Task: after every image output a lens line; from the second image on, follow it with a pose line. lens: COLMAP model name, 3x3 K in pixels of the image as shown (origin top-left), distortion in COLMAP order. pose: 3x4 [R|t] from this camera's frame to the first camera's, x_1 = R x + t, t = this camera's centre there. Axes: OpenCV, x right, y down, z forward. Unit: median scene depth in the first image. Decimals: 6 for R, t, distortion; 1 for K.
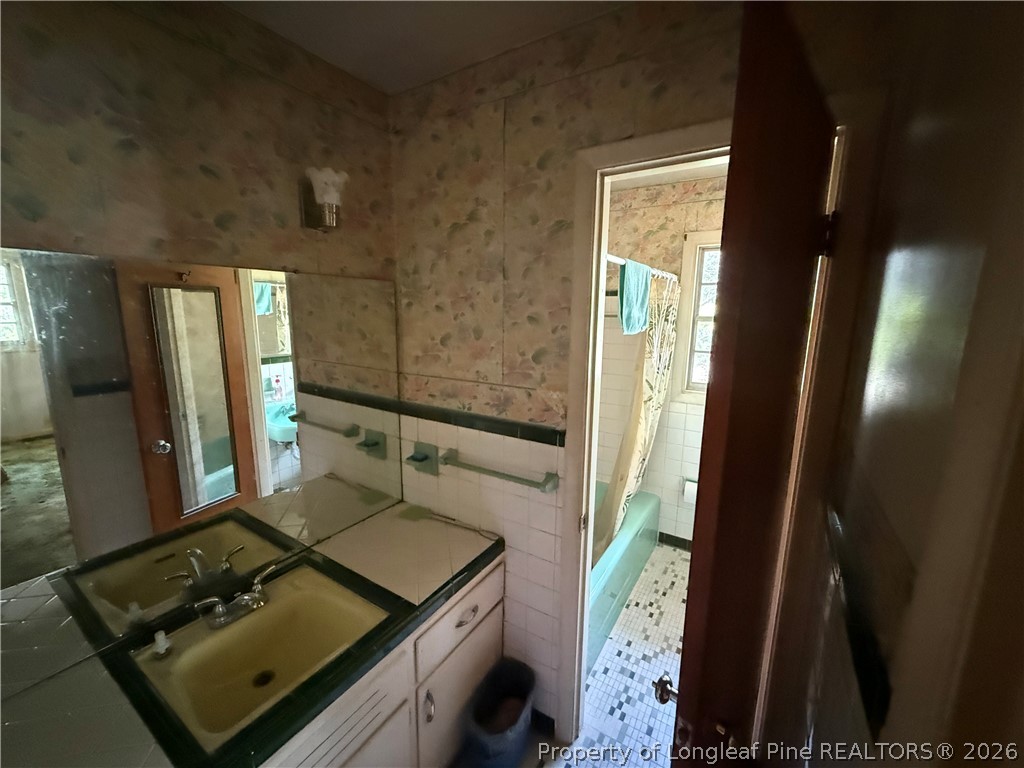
lens RADIAL K [[409.5, 0, 510.2], [0, 409.5, 384.3], [0, 0, 1]] dist [0.001140, -0.000694]
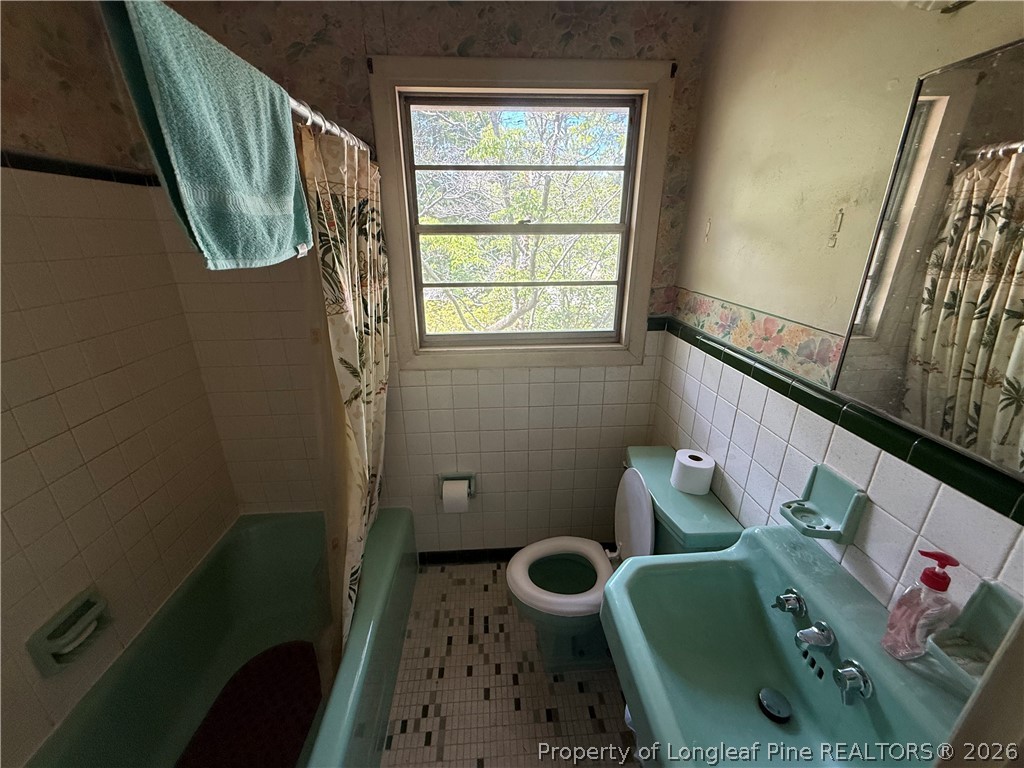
lens RADIAL K [[409.5, 0, 511.4], [0, 409.5, 387.5], [0, 0, 1]] dist [0.001140, -0.000694]
pose [[0.806158, -0.223859, 0.547719, 0.306408], [0.119061, 0.968107, 0.220437, -0.084749], [-0.579597, -0.112495, 0.807101, 0.669007]]
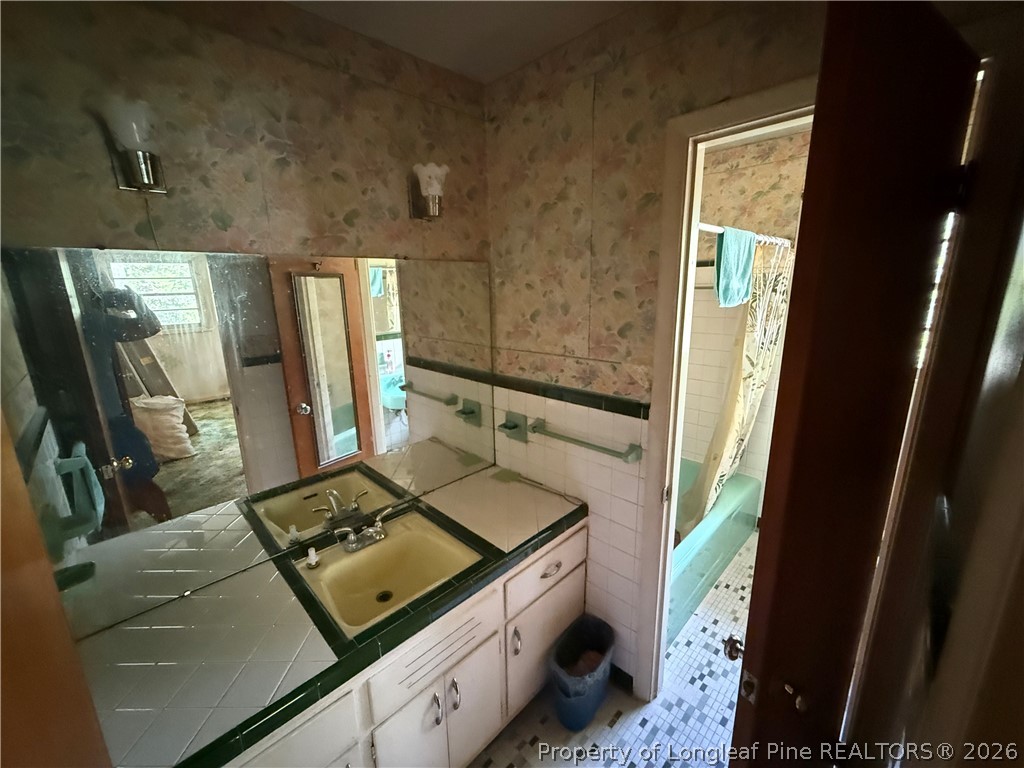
lens RADIAL K [[409.5, 0, 508.6], [0, 409.5, 383.0], [0, 0, 1]] dist [0.001140, -0.000694]
pose [[0.974190, 0.019429, -0.224893, 0.017964], [-0.007335, 0.998488, 0.054487, 0.007434], [0.225612, -0.051431, 0.972859, -0.056706]]
